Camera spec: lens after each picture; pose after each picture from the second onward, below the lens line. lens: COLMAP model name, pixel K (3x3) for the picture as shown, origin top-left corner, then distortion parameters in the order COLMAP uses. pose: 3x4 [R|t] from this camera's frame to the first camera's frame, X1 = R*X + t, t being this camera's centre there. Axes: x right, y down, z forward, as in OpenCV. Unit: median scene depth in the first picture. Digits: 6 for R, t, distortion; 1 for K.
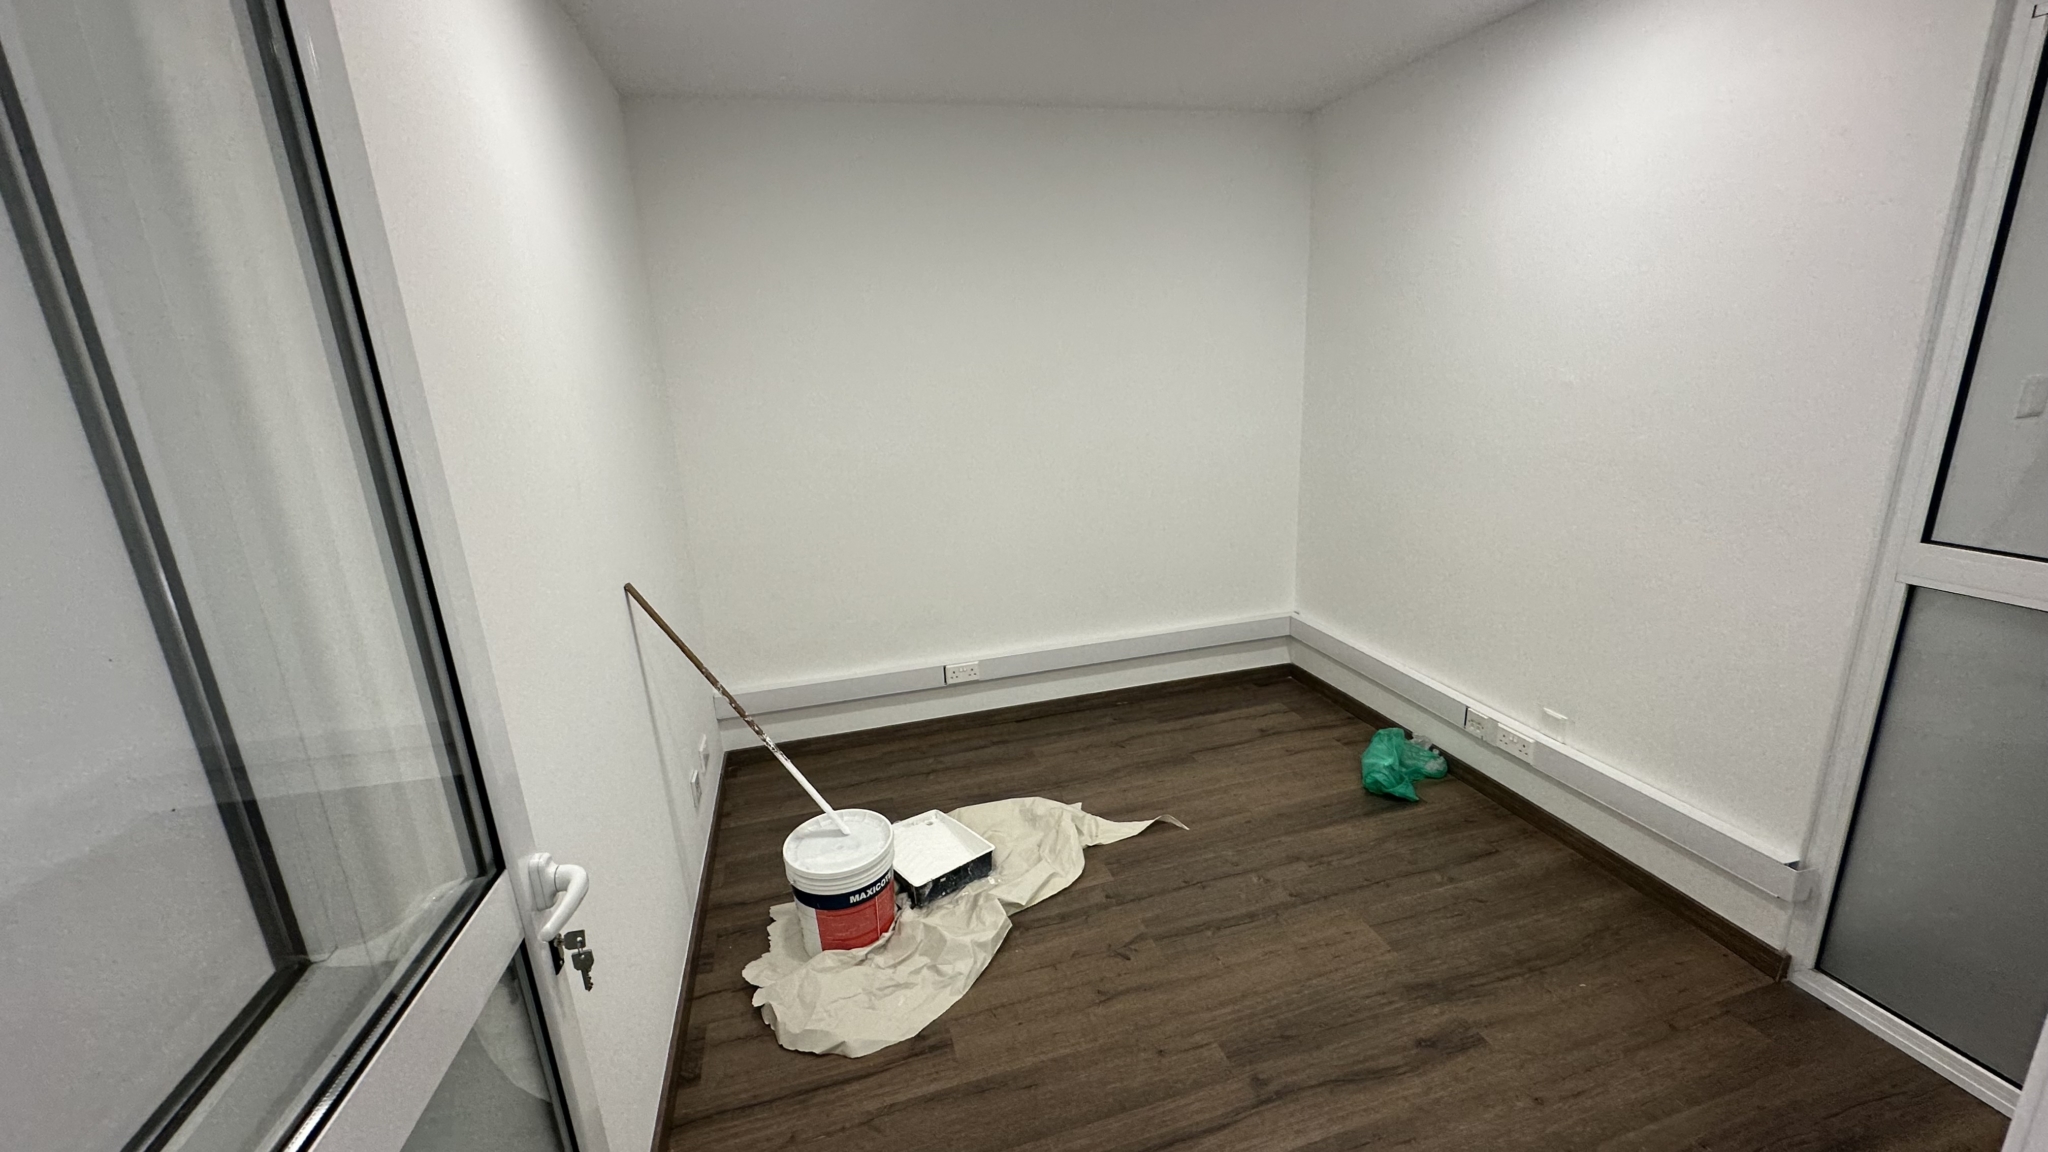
lens RADIAL K [[815.7, 0, 1030.3], [0, 815.7, 573.4], [0, 0, 1]] dist [-0.002653, -0.000348]
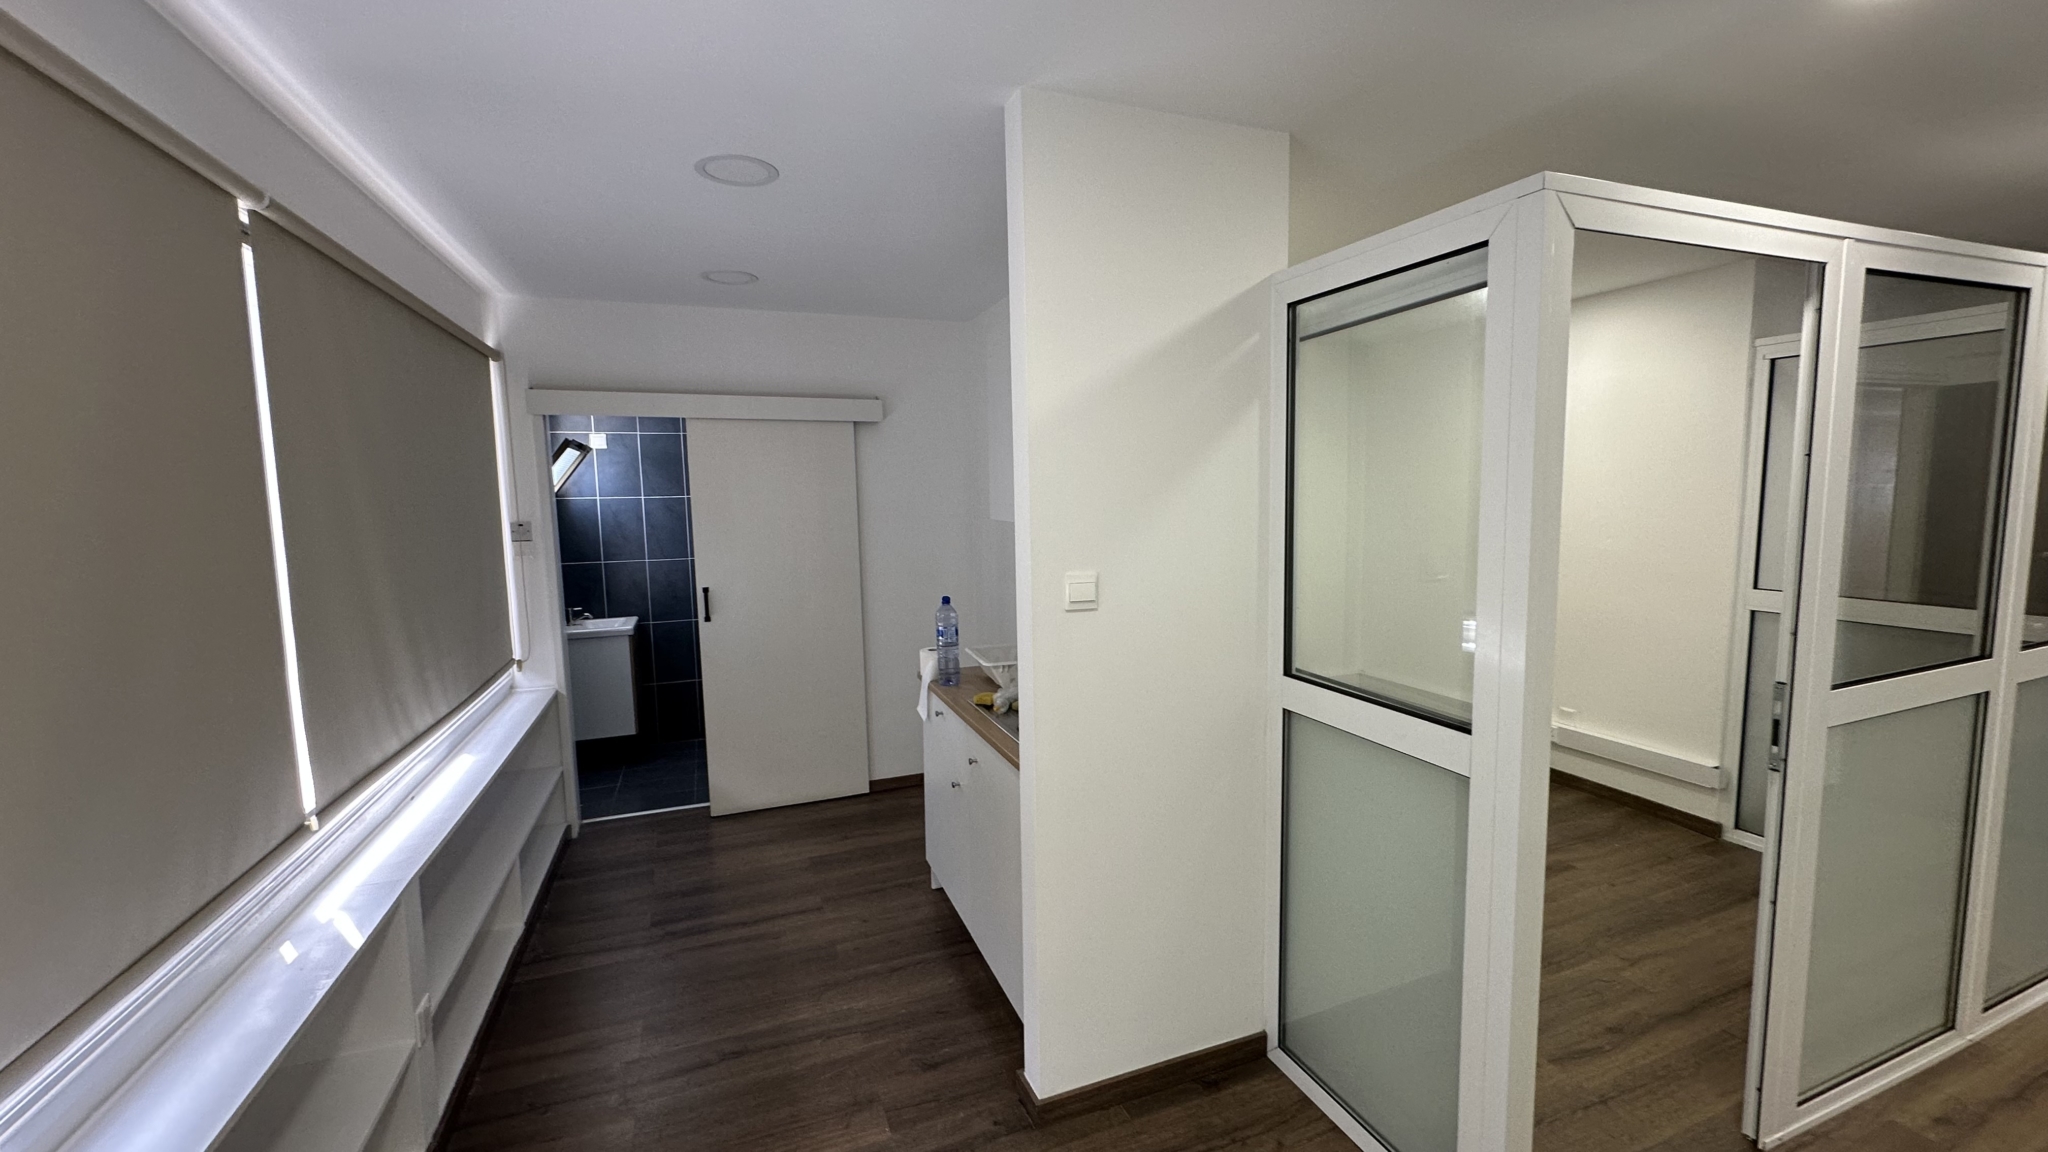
lens RADIAL K [[815.7, 0, 1027.1], [0, 815.7, 571.4], [0, 0, 1]] dist [-0.002653, -0.000348]
pose [[0.994583, 0.021057, 0.101792, -0.808823], [-0.003782, 0.985948, -0.167008, 0.231995], [-0.103879, 0.165718, 0.980687, -0.717176]]
